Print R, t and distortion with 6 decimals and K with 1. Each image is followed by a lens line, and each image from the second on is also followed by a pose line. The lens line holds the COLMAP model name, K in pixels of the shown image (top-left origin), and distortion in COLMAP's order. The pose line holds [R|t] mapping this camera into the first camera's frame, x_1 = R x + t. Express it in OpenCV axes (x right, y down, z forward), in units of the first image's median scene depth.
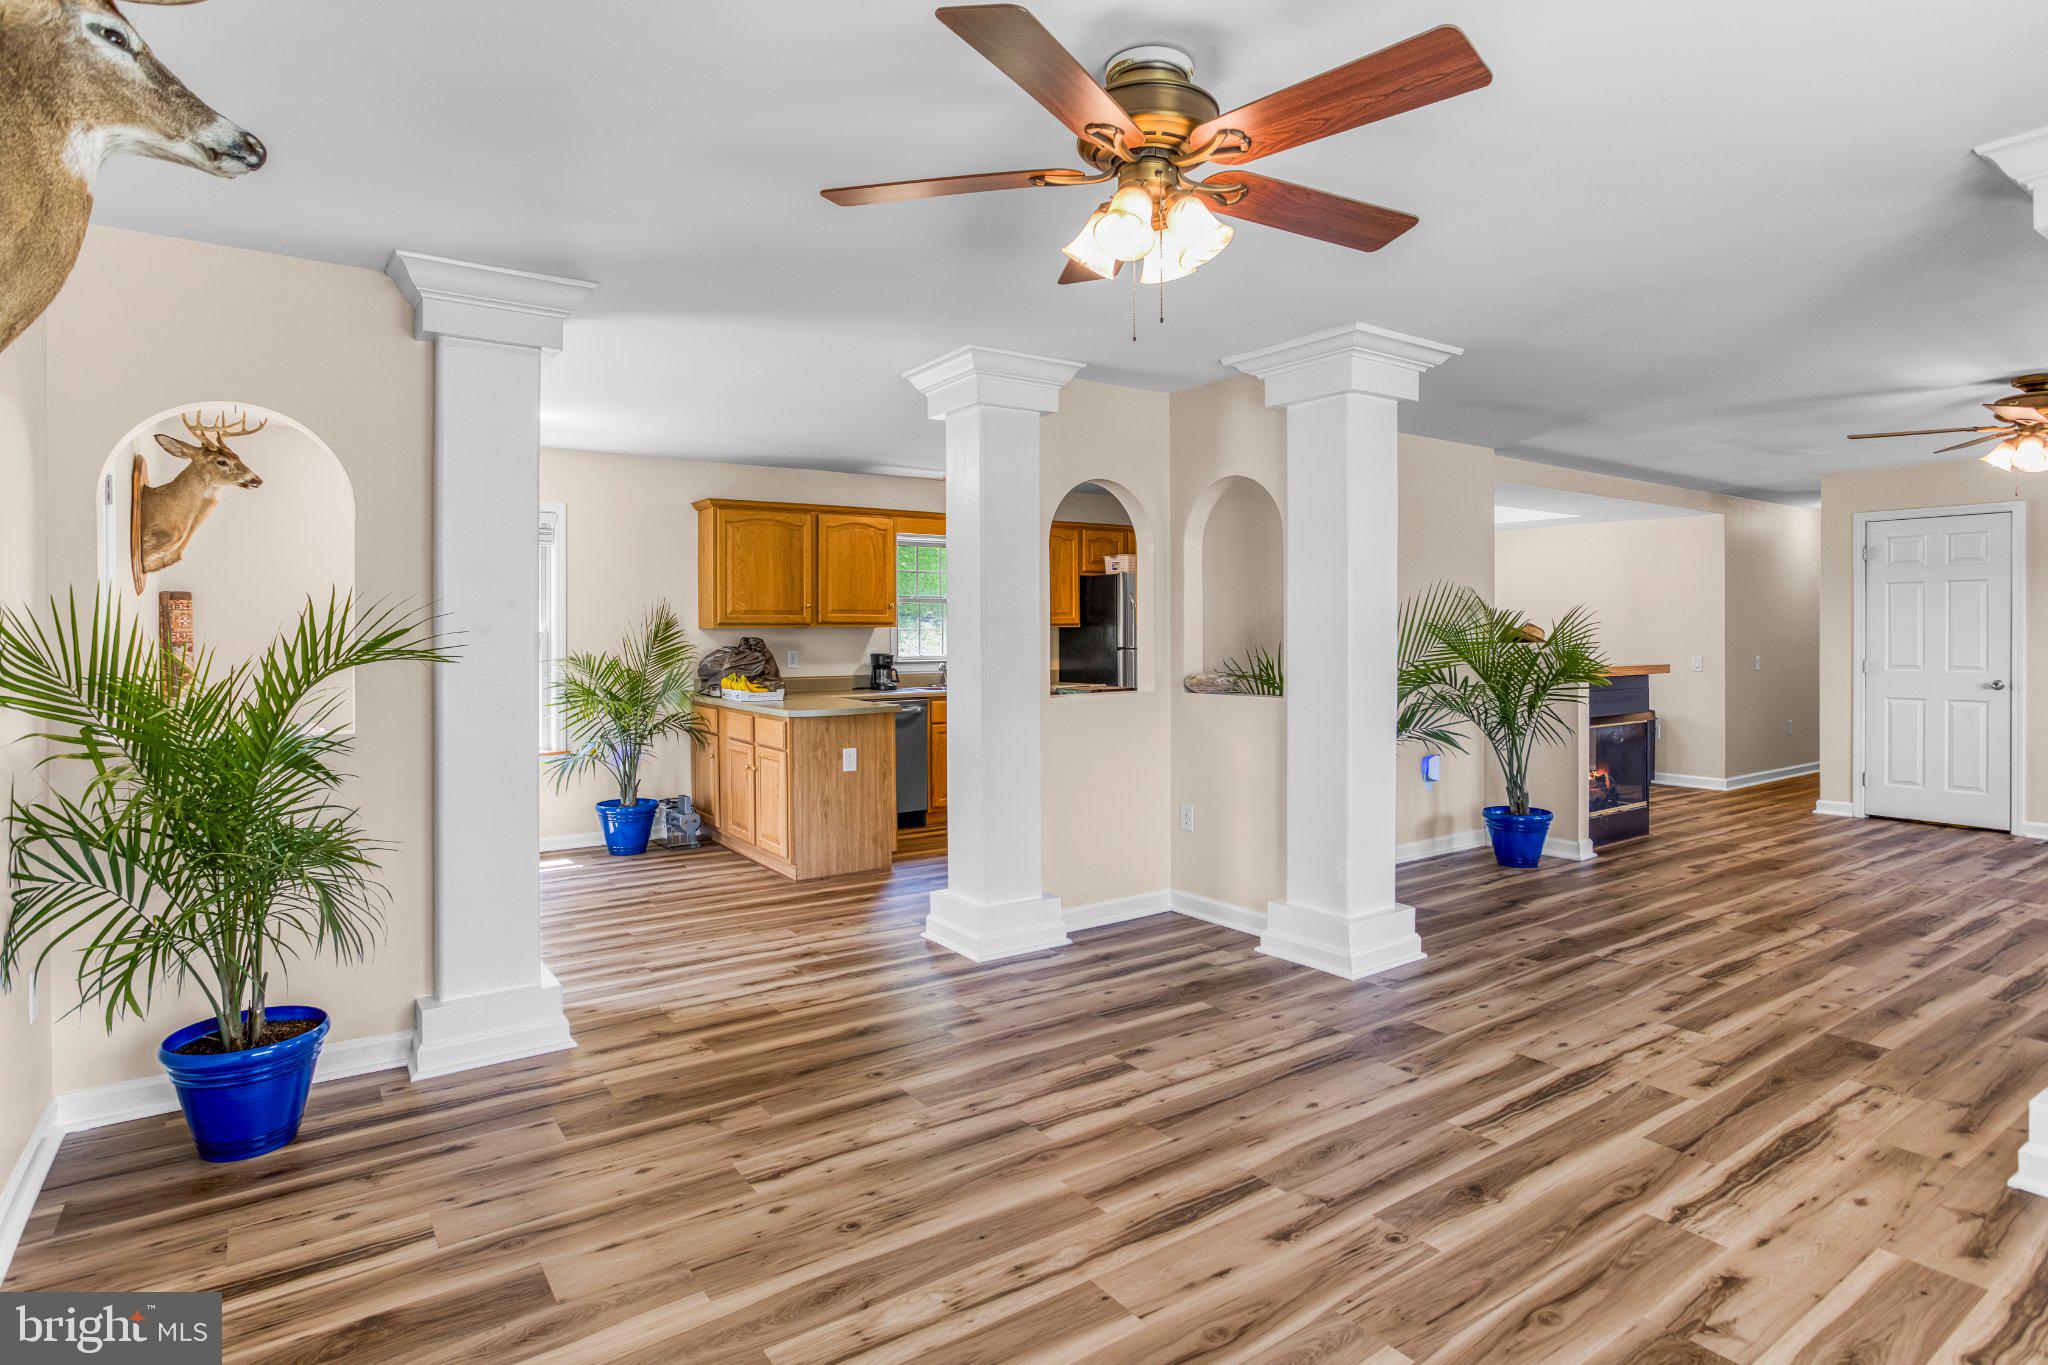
lens RADIAL K [[1091.3, 0, 1010.2], [0, 1091.3, 634.3], [0, 0, 1]] dist [-0.044956, 0.024686]
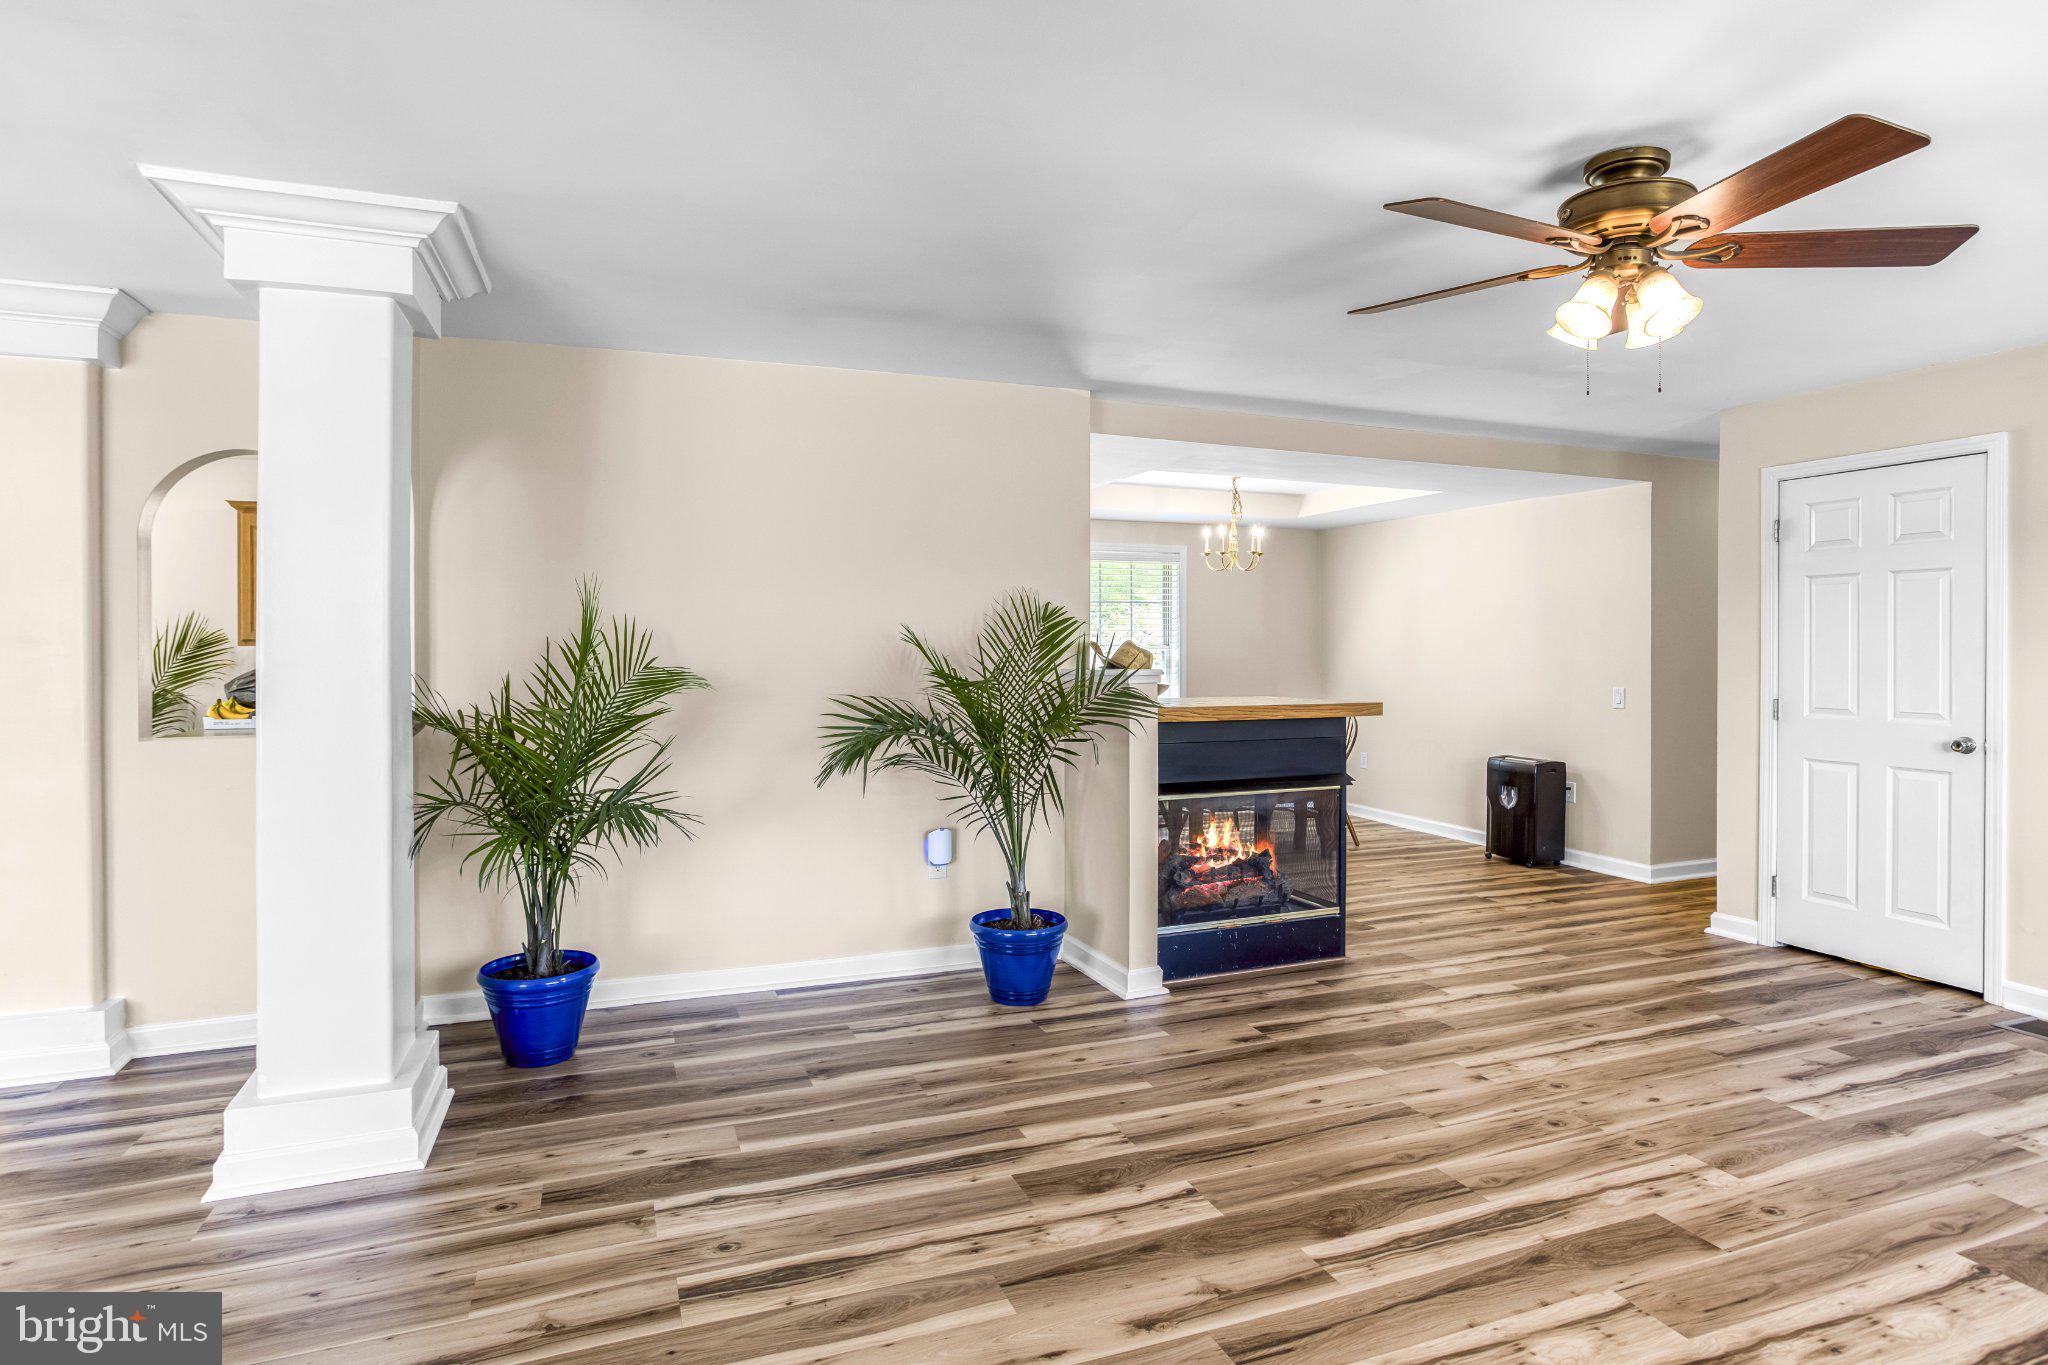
lens RADIAL K [[1091.3, 0, 1010.2], [0, 1091.3, 634.3], [0, 0, 1]] dist [-0.044956, 0.024686]
pose [[0.971600, 0.001089, -0.236625, 1.011164], [-0.003986, 0.999923, -0.011765, -0.009093], [0.236594, 0.012374, 0.971530, 0.545230]]
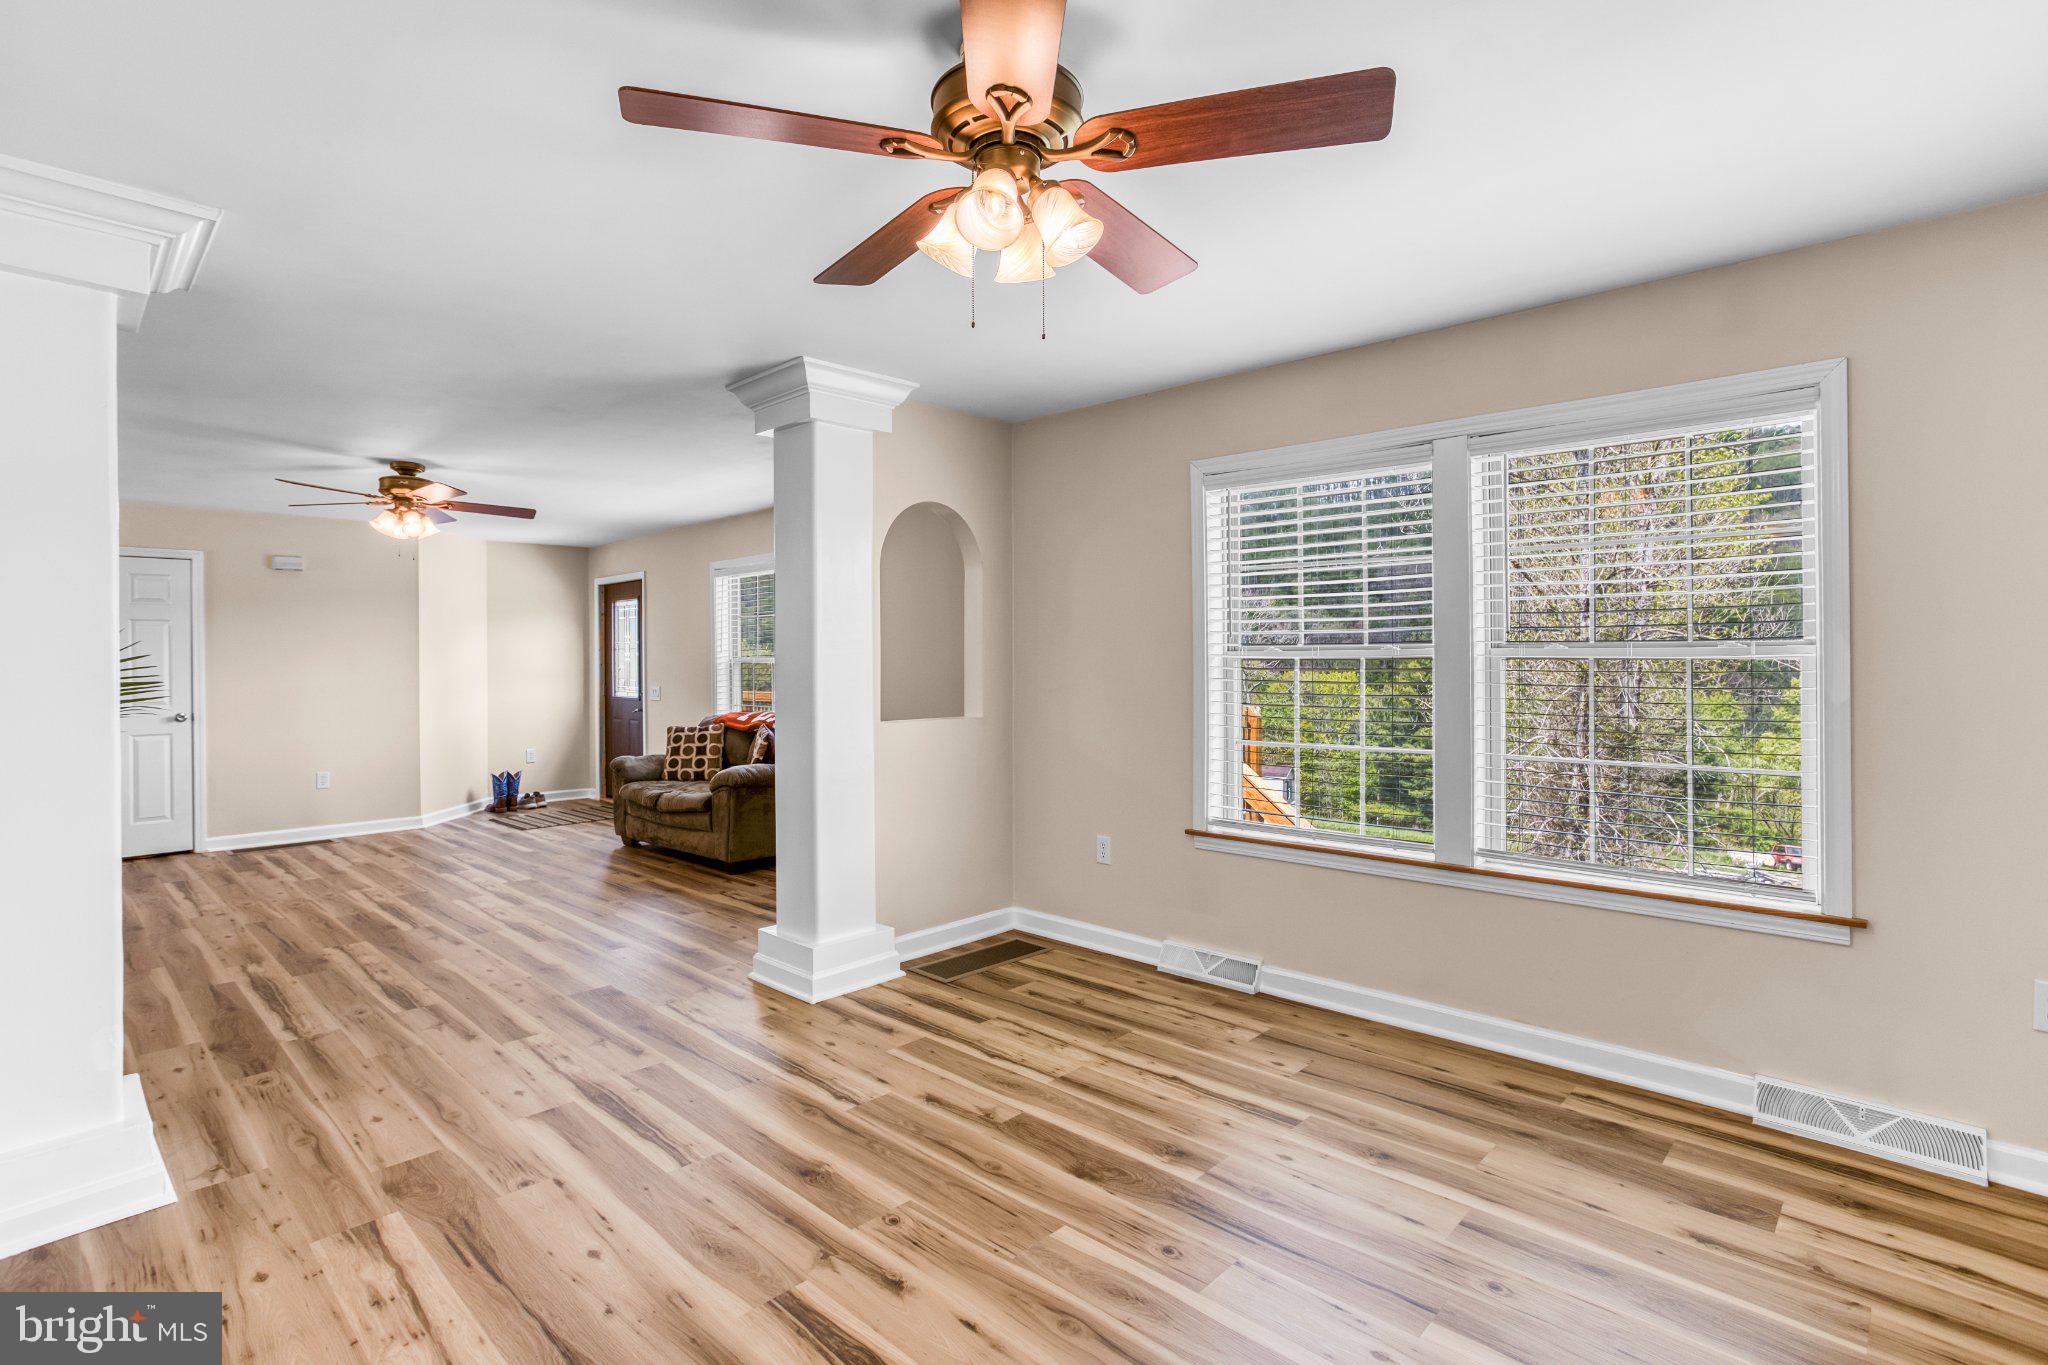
lens RADIAL K [[992.1, 0, 1013.2], [0, 992.1, 644.5], [0, 0, 1]] dist [-0.052807, 0.033462]
pose [[-0.203884, 0.015409, 0.978874, -0.408793], [0.011861, 0.999842, -0.013269, -0.006358], [-0.978923, 0.008905, -0.204035, 0.676473]]
